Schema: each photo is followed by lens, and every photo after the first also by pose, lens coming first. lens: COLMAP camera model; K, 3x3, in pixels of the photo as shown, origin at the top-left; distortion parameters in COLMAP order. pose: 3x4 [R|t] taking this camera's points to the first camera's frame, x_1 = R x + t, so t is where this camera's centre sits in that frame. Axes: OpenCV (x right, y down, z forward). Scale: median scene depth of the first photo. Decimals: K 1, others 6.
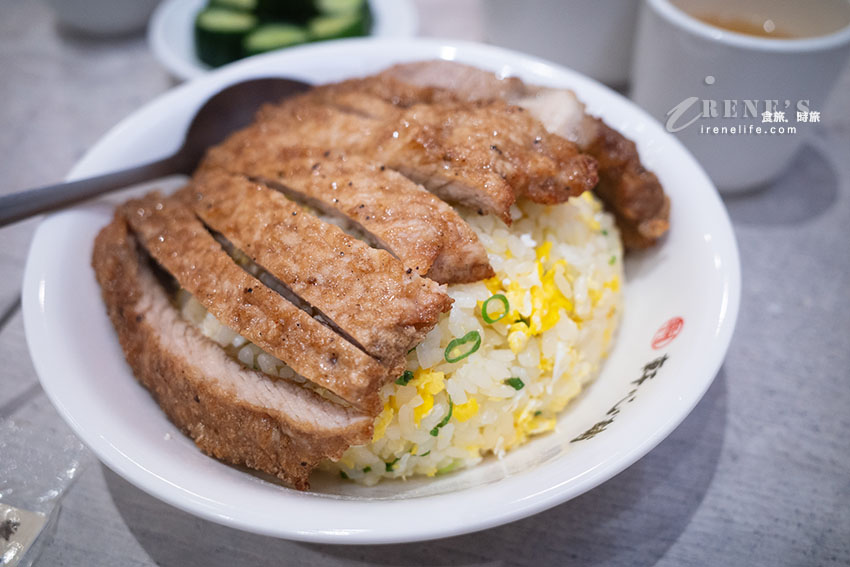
lens RADIAL K [[742.2, 0, 418.4], [0, 742.2, 277.4], [0, 0, 1]] dist [-0.000521, 0.060016]
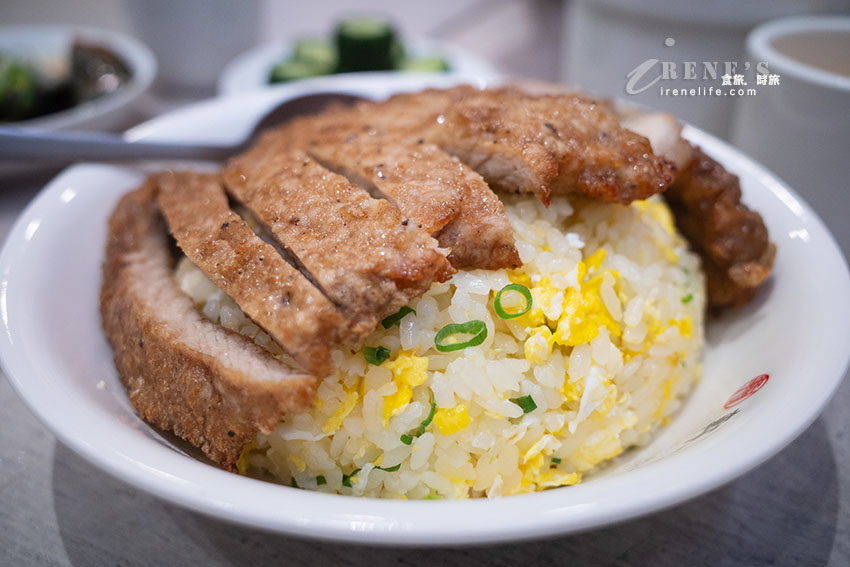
lens RADIAL K [[742.2, 0, 425.6], [0, 742.2, 291.2], [0, 0, 1]] dist [-0.000521, 0.060016]
pose [[0.969306, 0.151618, -0.193540, 0.164223], [-0.188679, 0.963443, -0.190205, 0.199624], [0.157626, 0.220884, 0.962478, 0.216592]]
